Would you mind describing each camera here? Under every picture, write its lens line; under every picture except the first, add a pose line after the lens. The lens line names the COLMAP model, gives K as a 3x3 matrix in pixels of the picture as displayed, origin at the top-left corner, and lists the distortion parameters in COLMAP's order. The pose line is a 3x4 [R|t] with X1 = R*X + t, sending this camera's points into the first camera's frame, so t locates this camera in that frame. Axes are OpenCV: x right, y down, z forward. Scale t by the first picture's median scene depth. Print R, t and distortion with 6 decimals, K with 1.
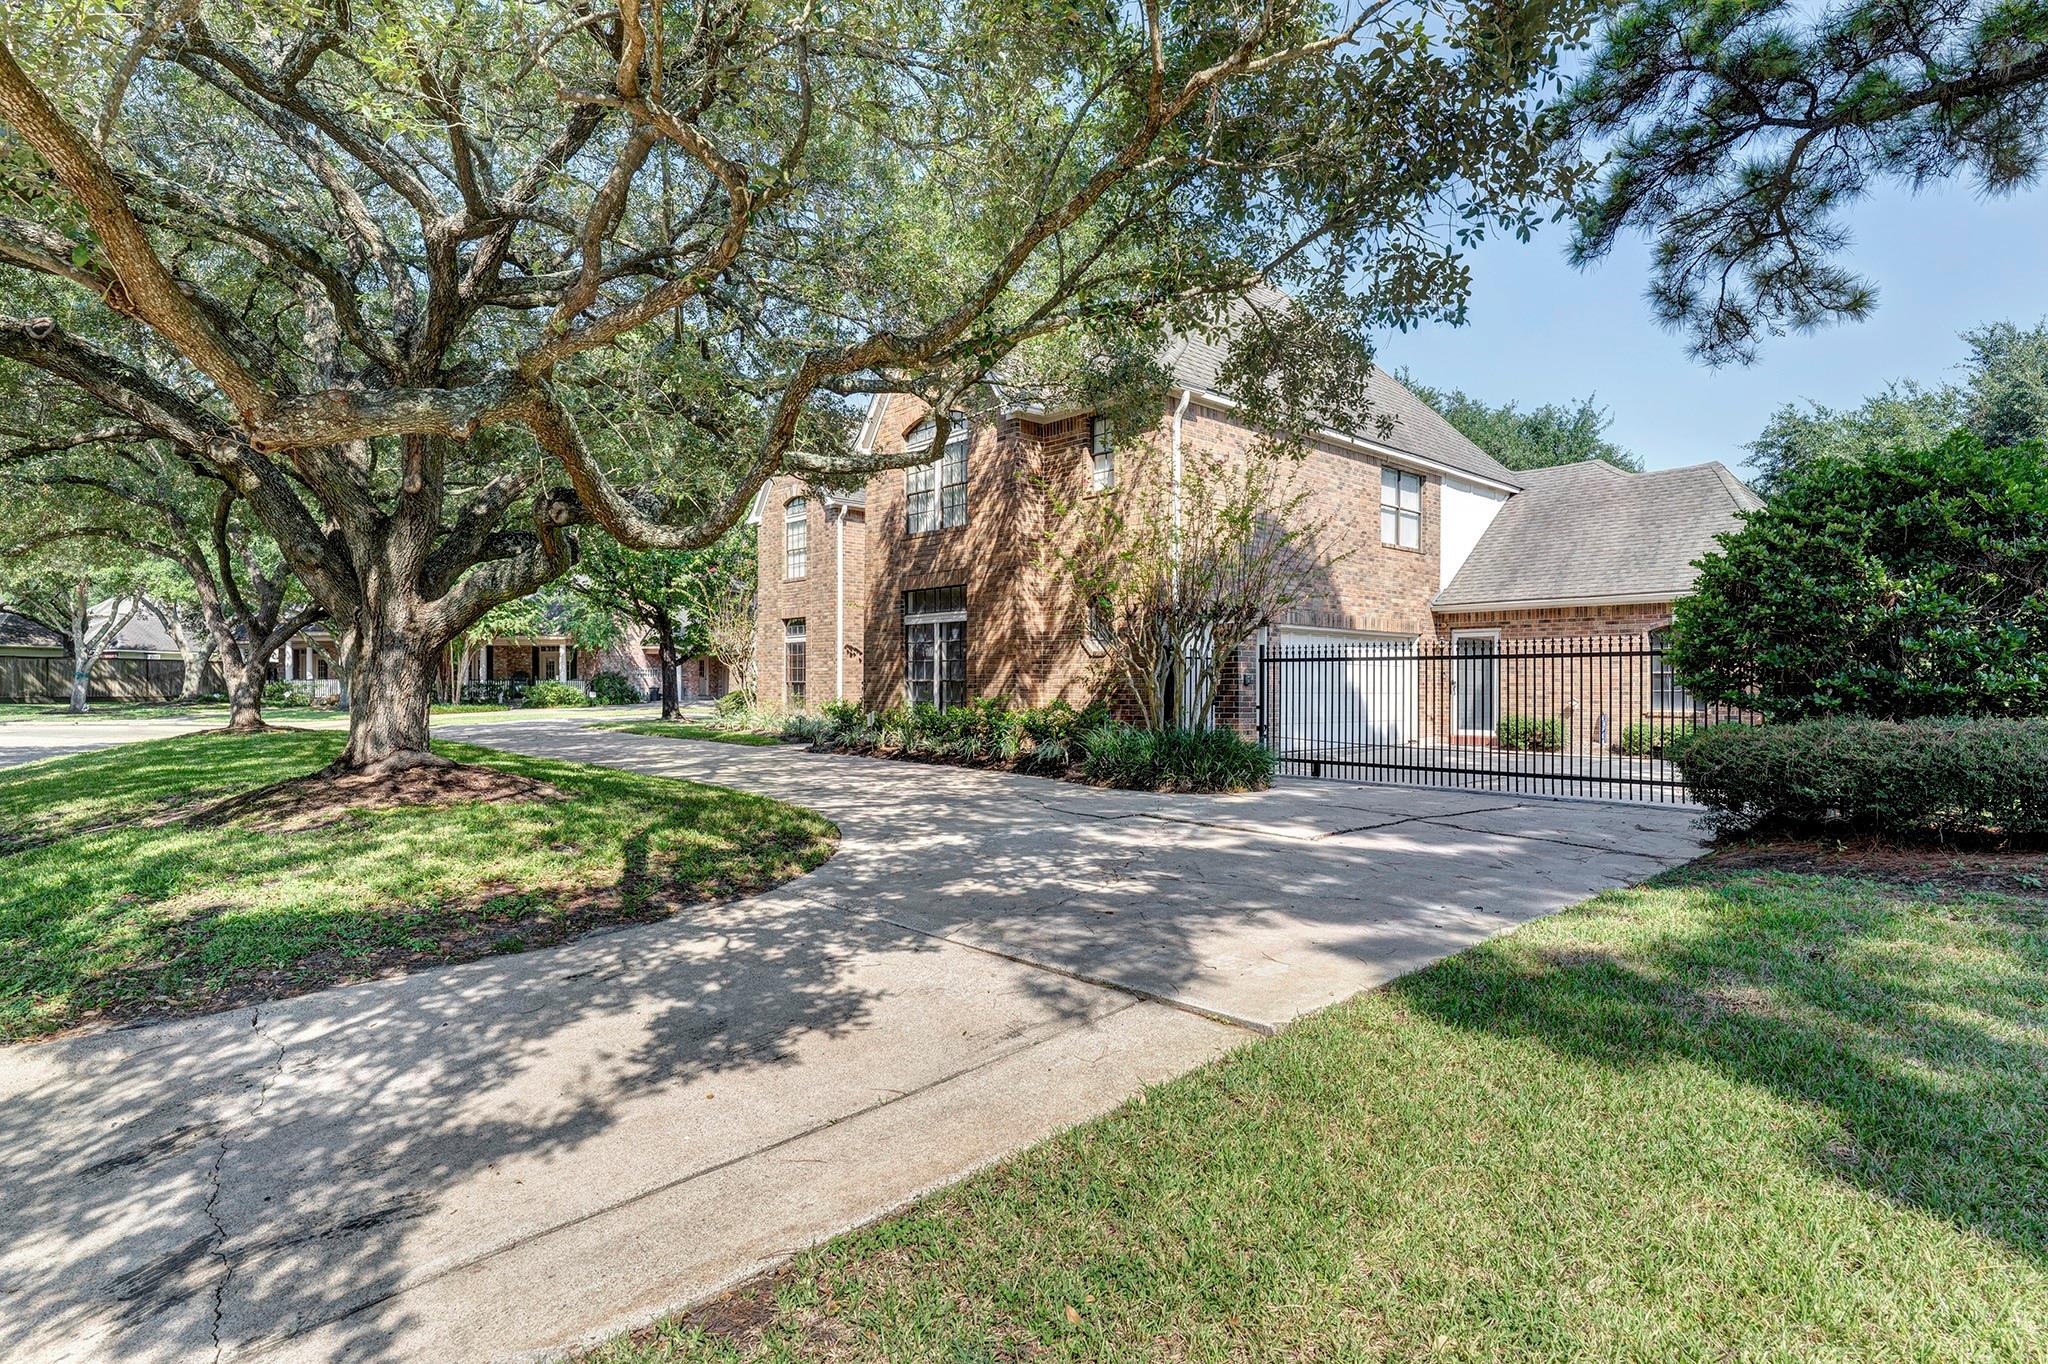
lens RADIAL K [[1005.4, 0, 1023.7], [0, 1005.4, 682.7], [0, 0, 1]] dist [0.000131, 0.000002]
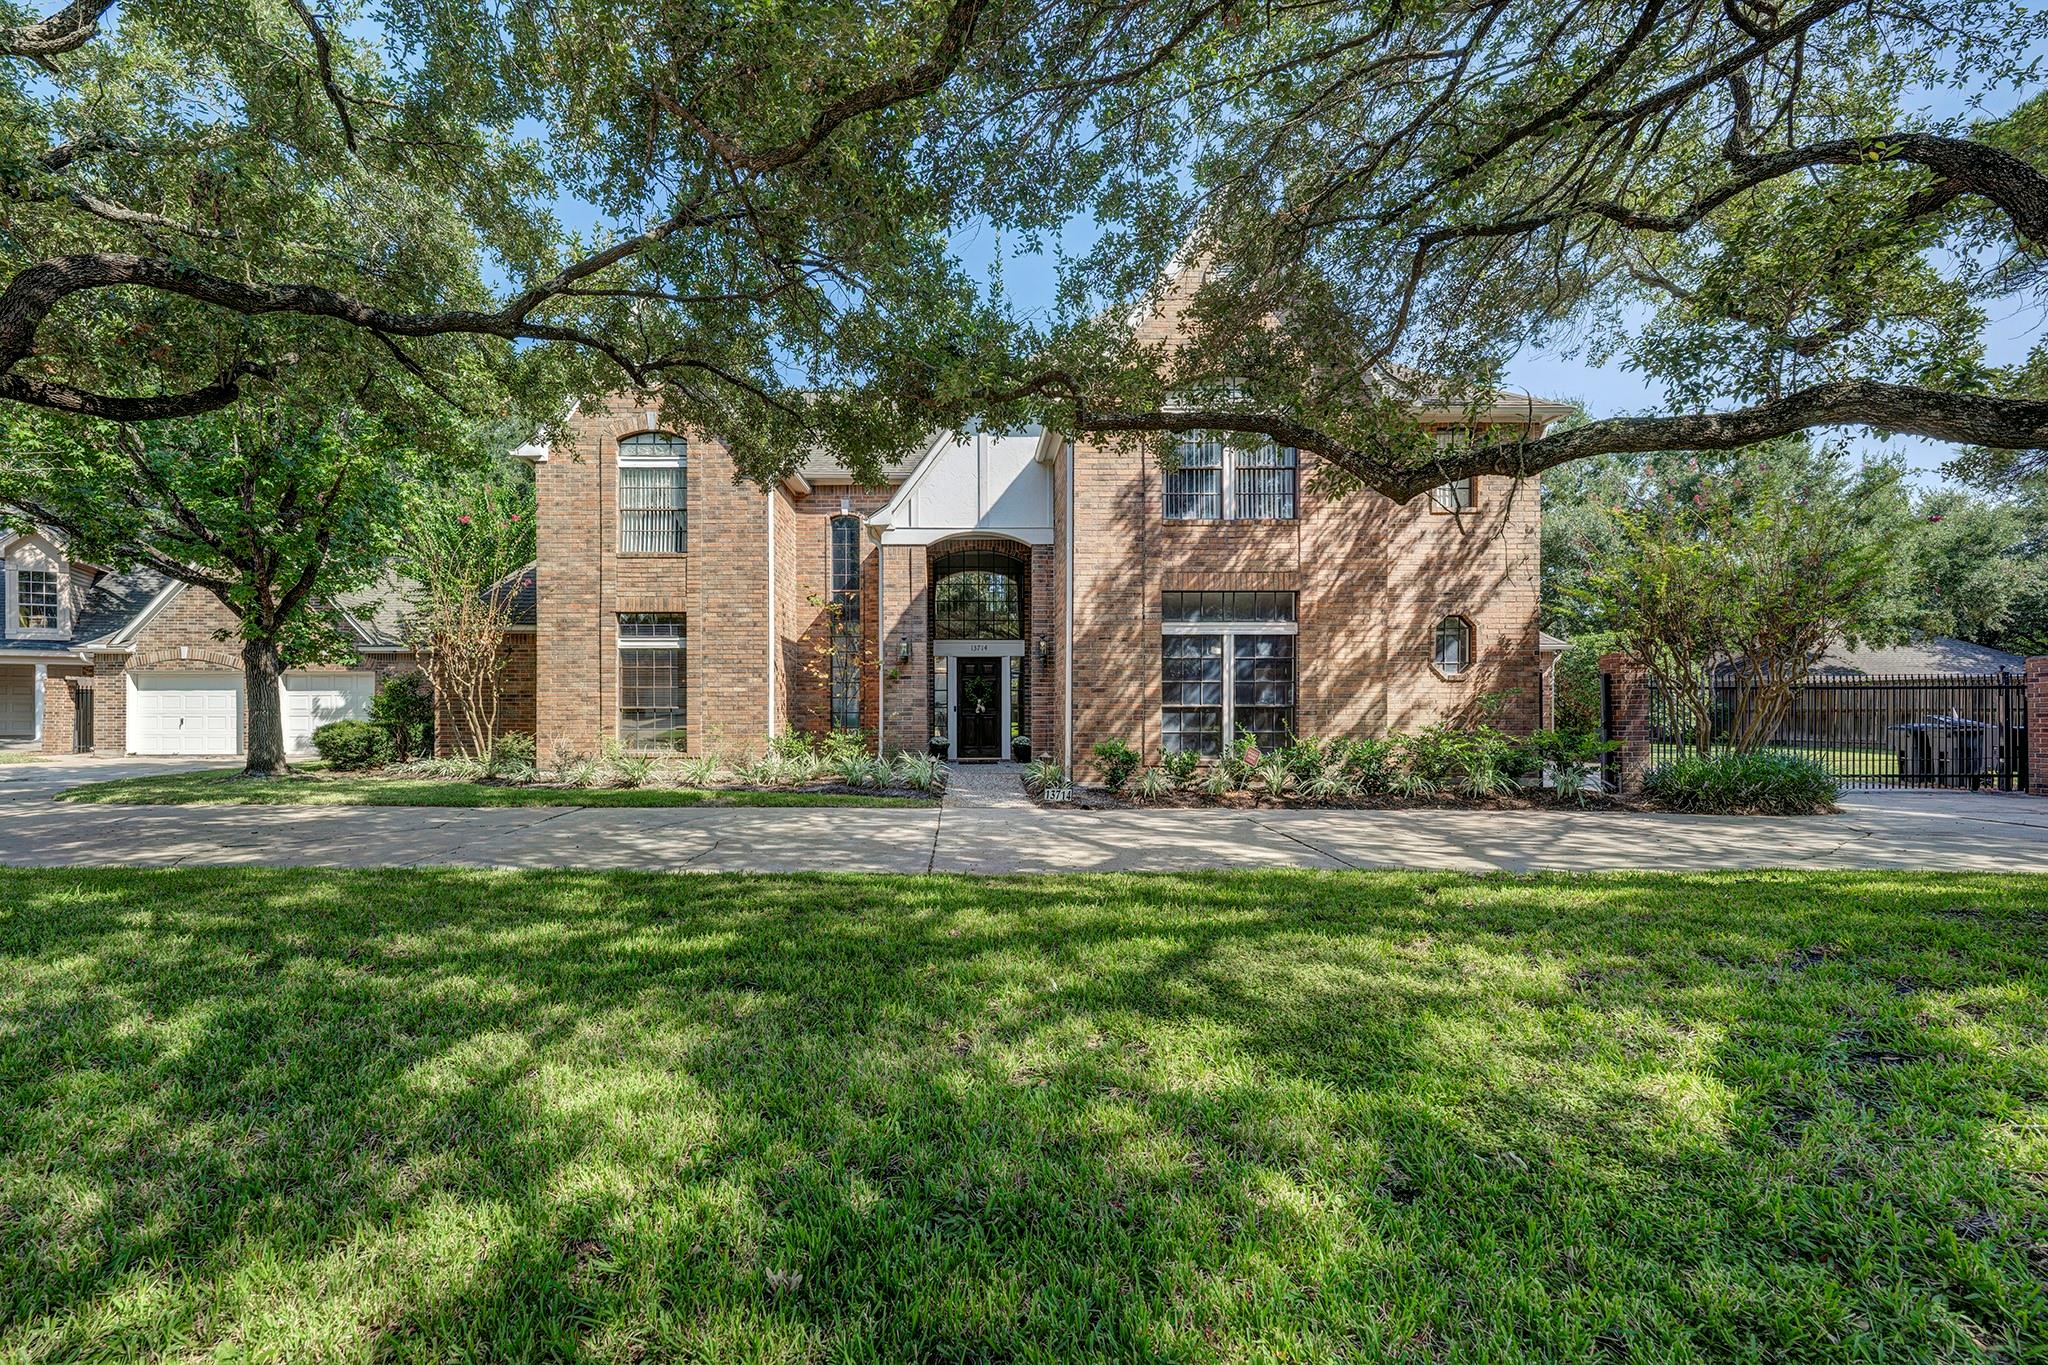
lens RADIAL K [[813.0, 0, 1025.6], [0, 813.0, 697.1], [0, 0, 1]] dist [0.001128, -0.000011]
pose [[0.687202, 0.004975, 0.726449, -0.708308], [0.001523, 0.999964, -0.008288, -0.004521], [-0.726465, 0.006802, 0.687170, 0.707819]]
